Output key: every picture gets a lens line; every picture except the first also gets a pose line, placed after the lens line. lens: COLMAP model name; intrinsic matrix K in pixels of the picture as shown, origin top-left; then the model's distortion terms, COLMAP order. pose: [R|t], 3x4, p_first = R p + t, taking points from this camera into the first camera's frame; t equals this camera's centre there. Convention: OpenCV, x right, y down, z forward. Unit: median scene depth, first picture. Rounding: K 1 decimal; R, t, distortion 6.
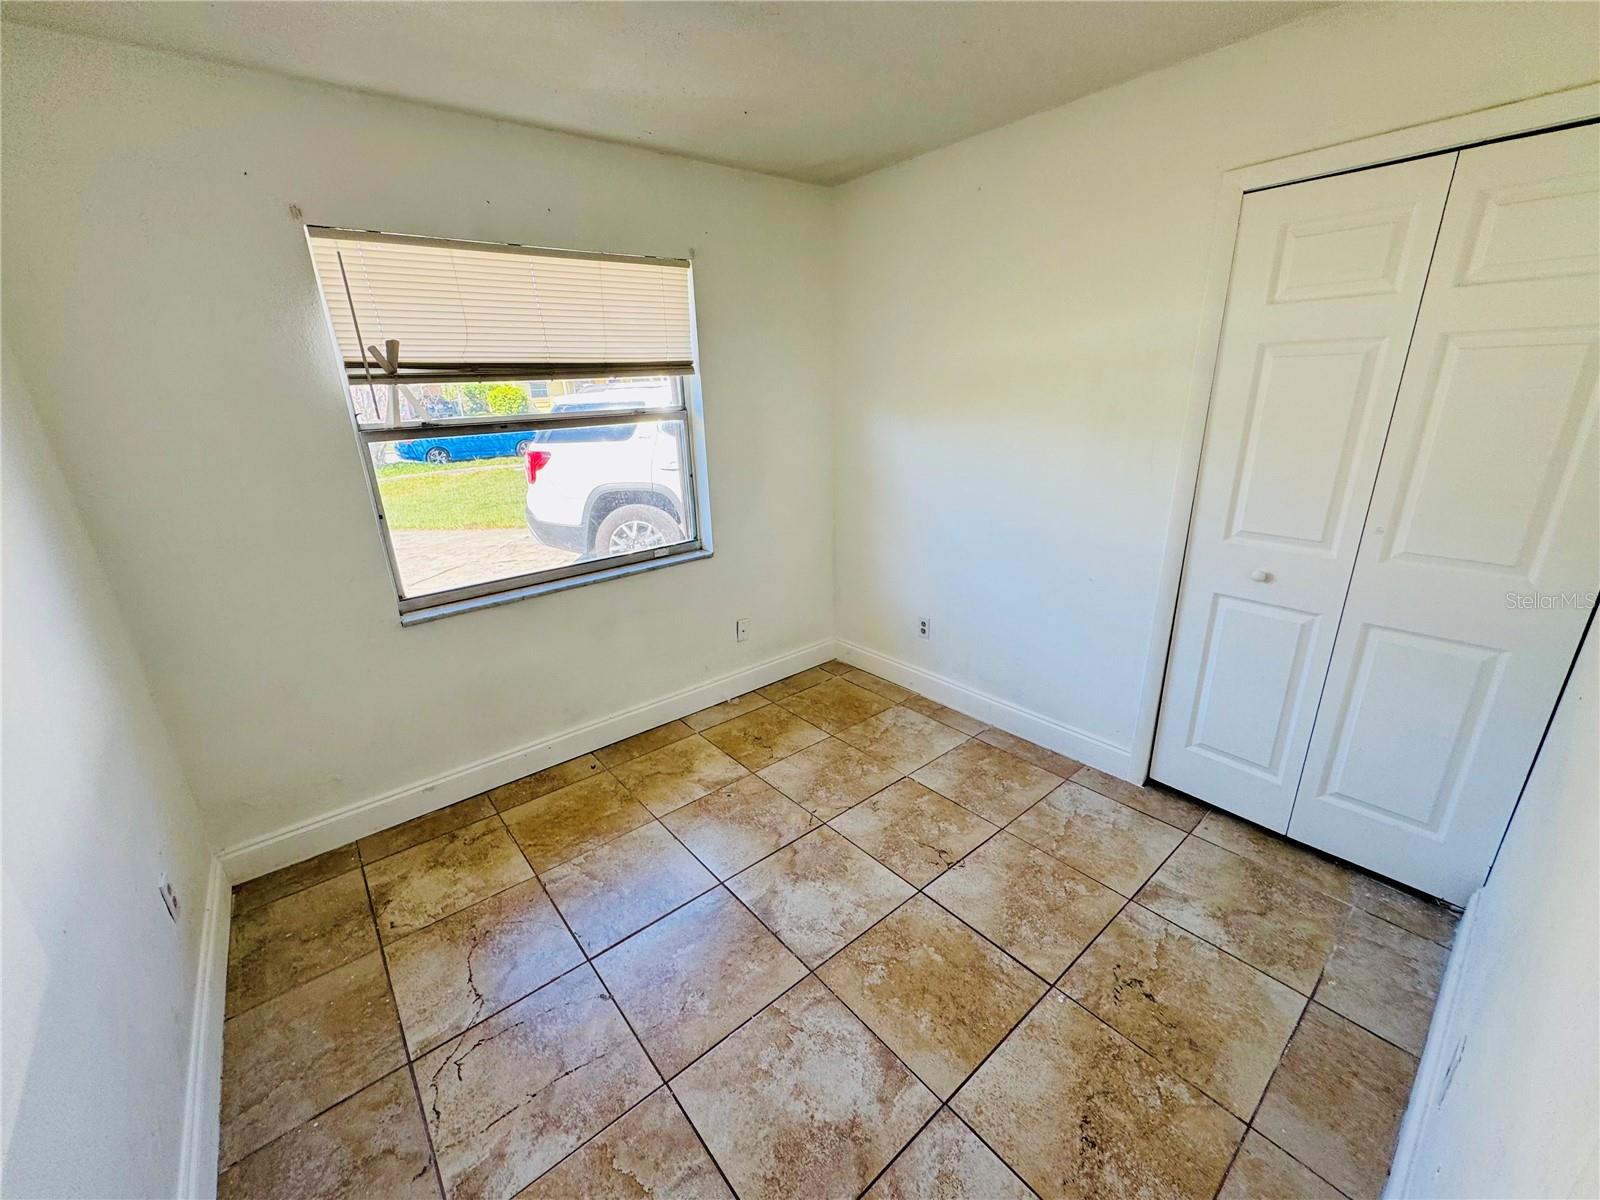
lens RADIAL K [[642.1, 0, 797.4], [0, 642.1, 597.1], [0, 0, 1]] dist [-0.000517, 0.000138]
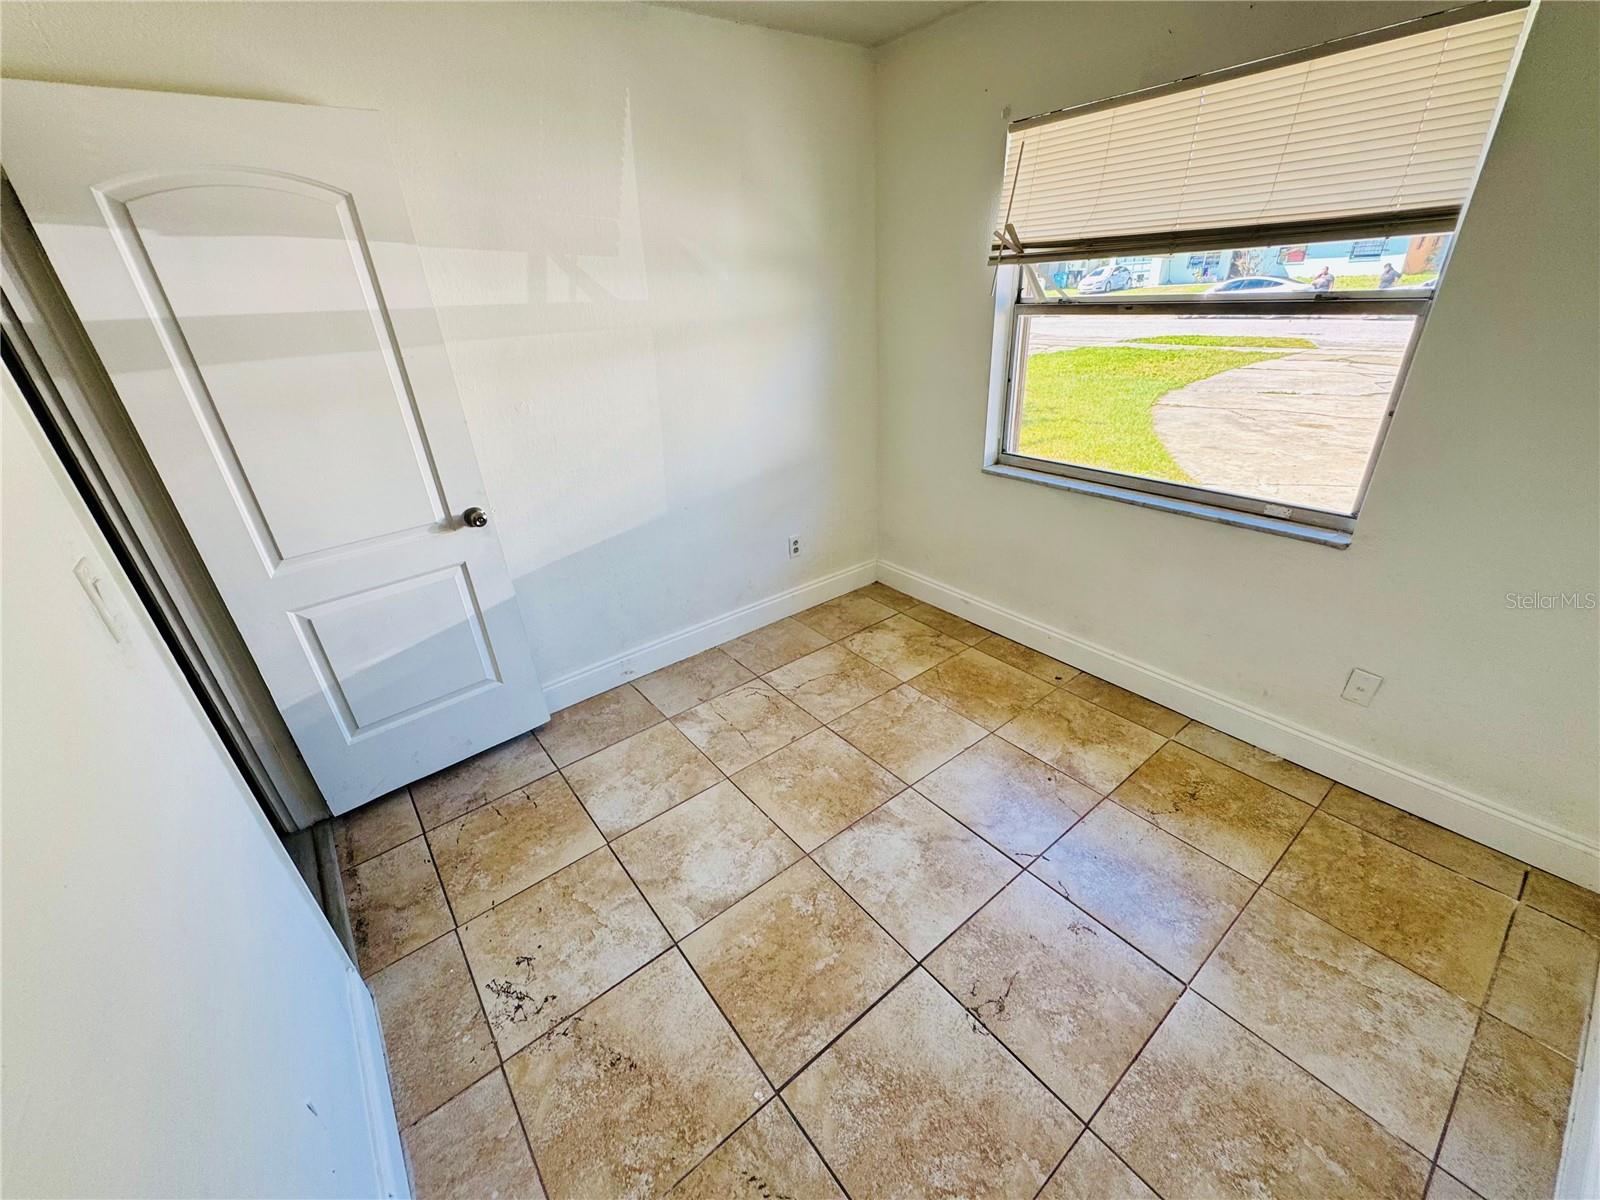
lens RADIAL K [[642.1, 0, 797.4], [0, 642.1, 597.1], [0, 0, 1]] dist [-0.000517, 0.000138]
pose [[-0.021801, 0.473777, -0.880375, 0.671982], [-0.265578, 0.846202, 0.461964, -0.254375], [0.963843, 0.243879, 0.107377, 0.646169]]
